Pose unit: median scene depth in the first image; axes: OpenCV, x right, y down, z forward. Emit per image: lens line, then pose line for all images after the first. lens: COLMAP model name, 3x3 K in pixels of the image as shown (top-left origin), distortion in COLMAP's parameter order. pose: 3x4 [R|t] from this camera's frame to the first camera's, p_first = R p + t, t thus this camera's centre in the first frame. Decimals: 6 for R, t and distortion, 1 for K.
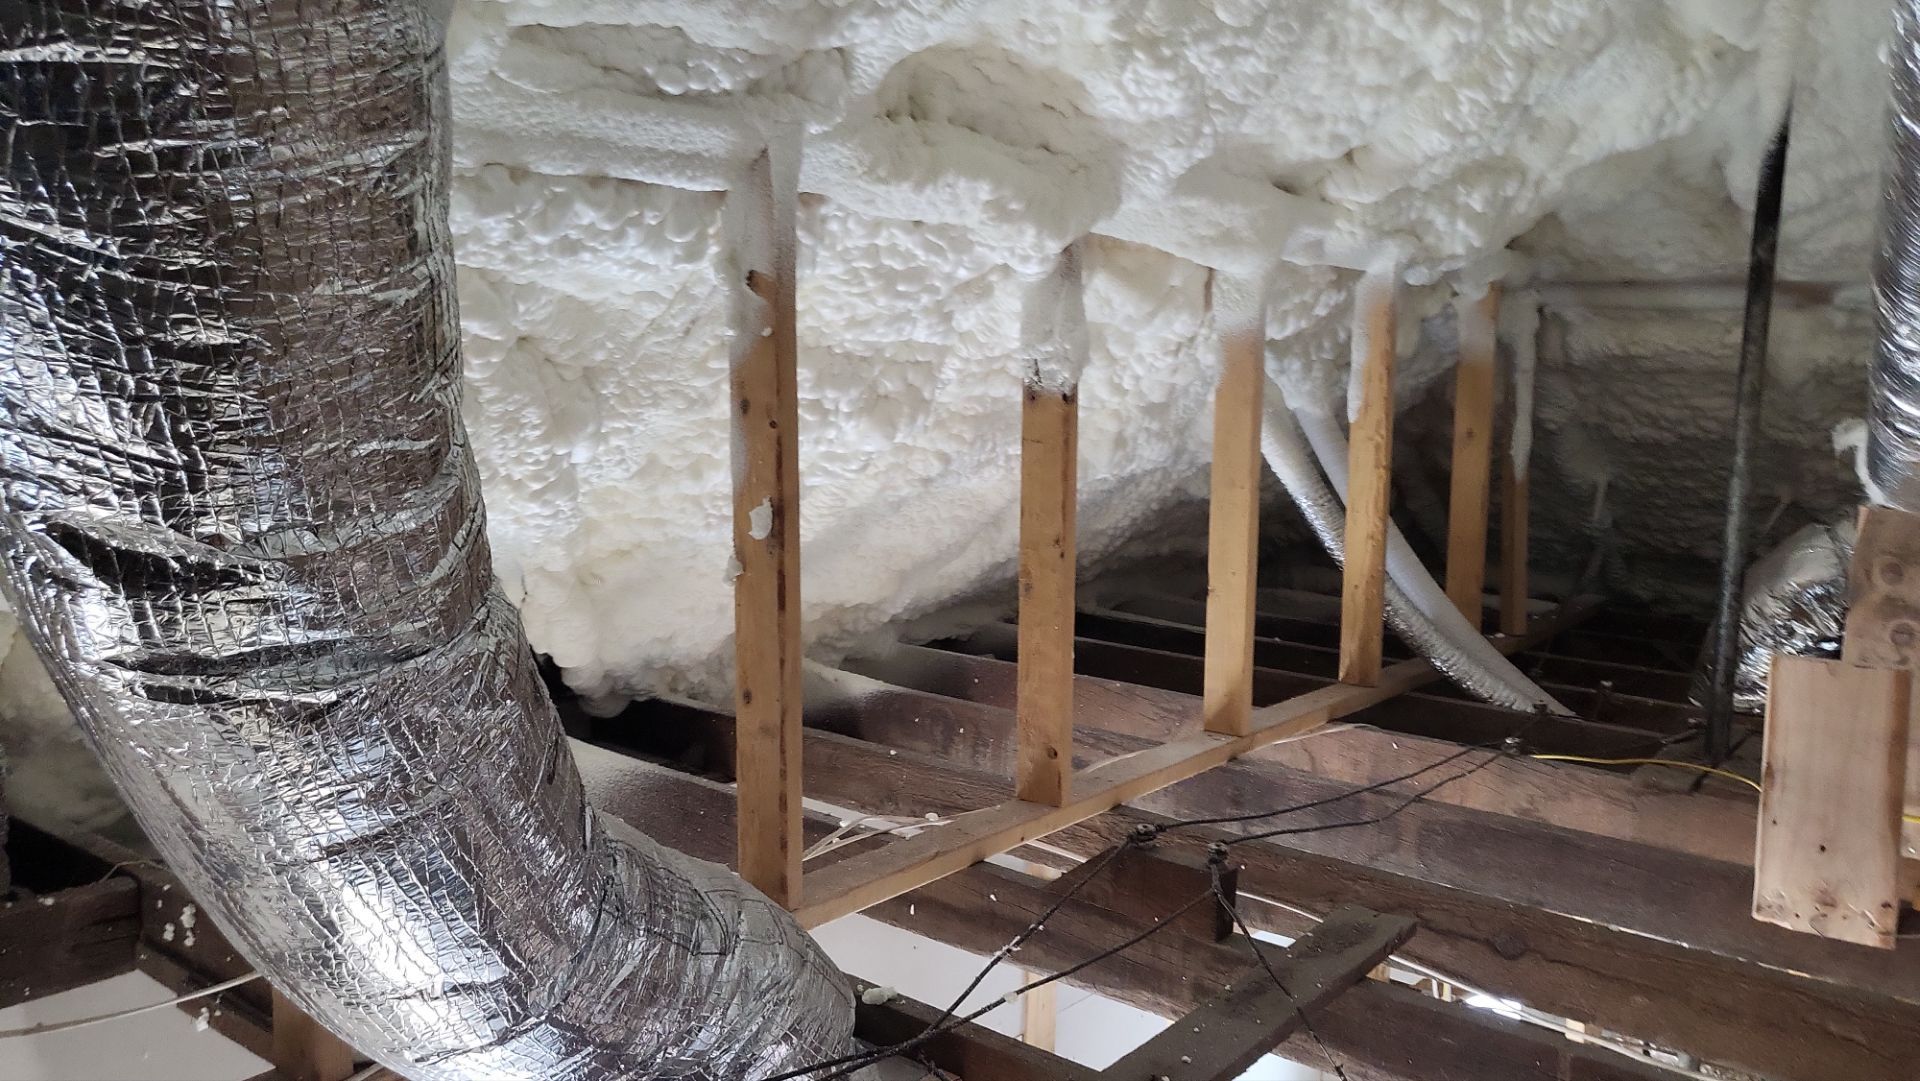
lens RADIAL K [[1492.7, 0, 990.2], [0, 1492.7, 522.8], [0, 0, 1]] dist [-0.008167, 0.047084]
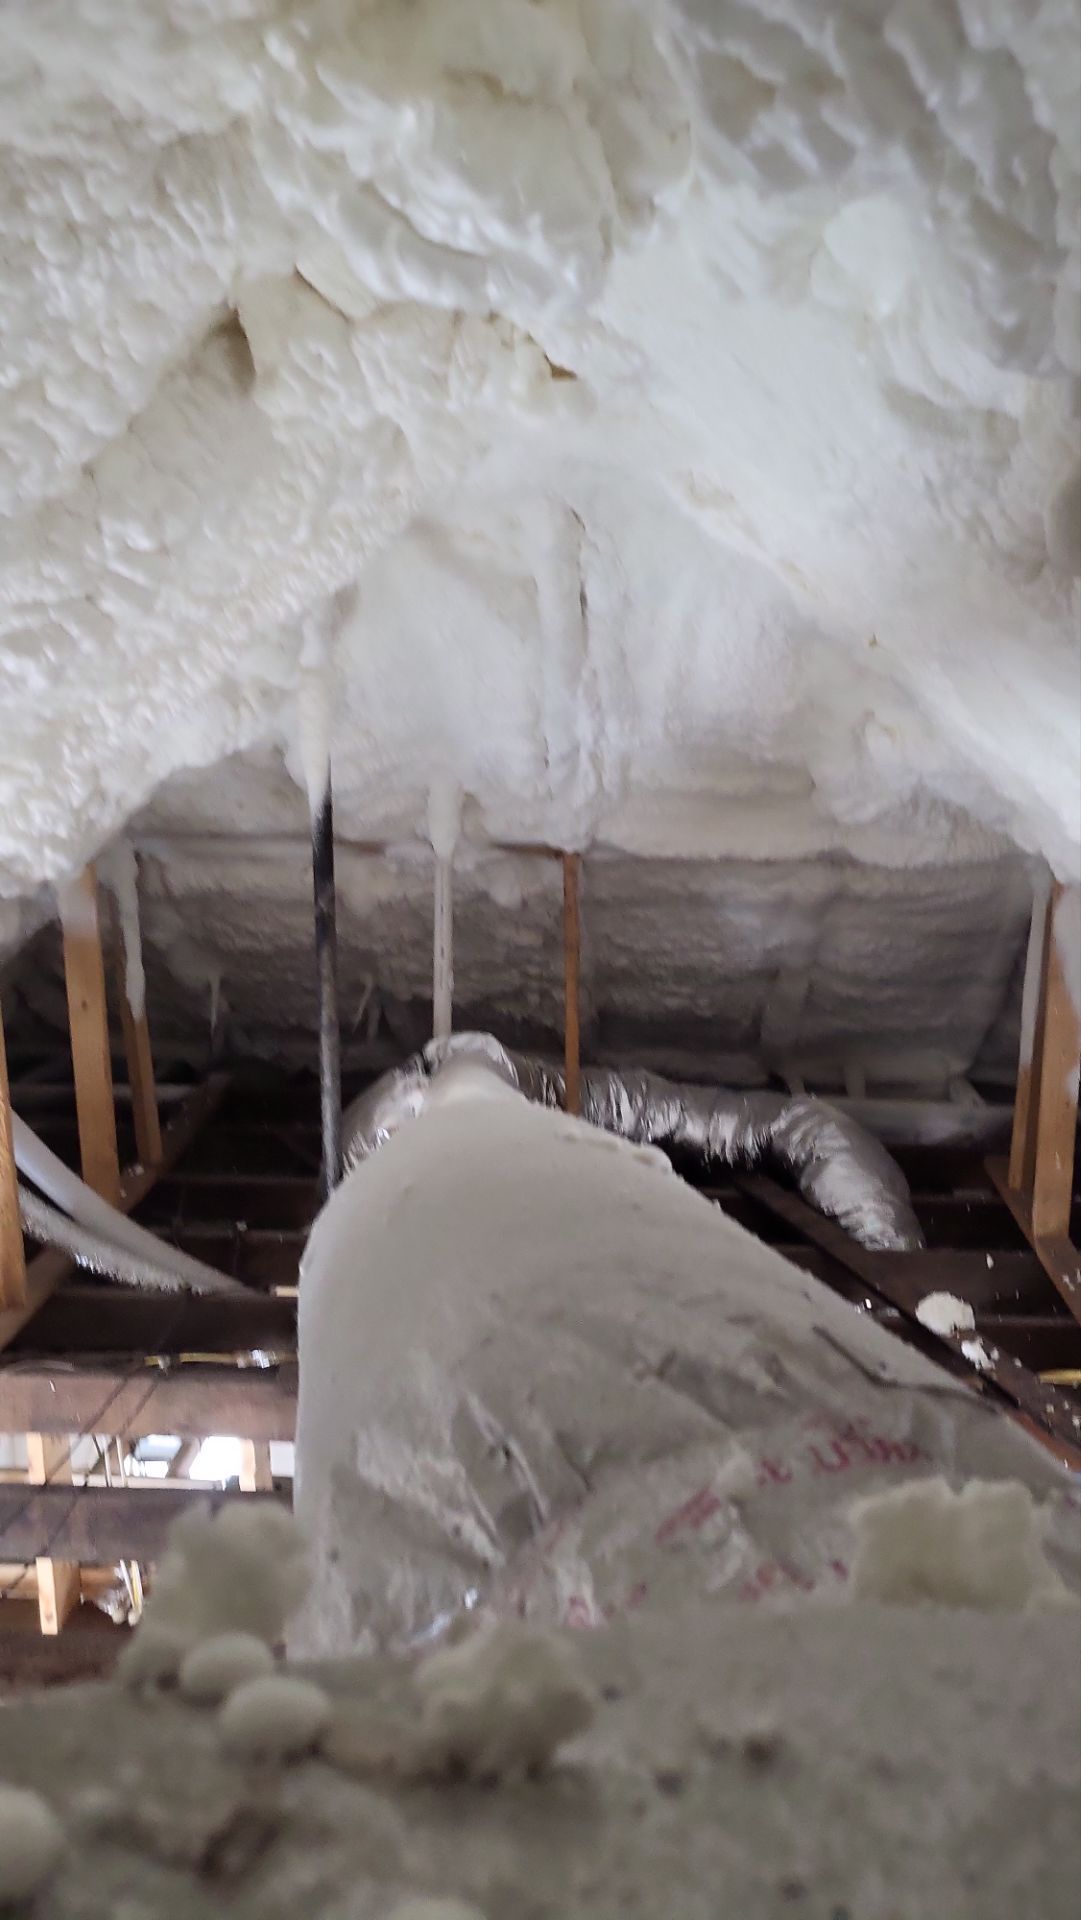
lens RADIAL K [[1492.7, 0, 563.2], [0, 1492.7, 927.2], [0, 0, 1]] dist [-0.008167, 0.047084]
pose [[0.812763, -0.145992, 0.564005, 0.026936], [0.096151, 0.988432, 0.117295, -0.243502], [-0.574605, -0.041104, 0.817398, -0.013300]]
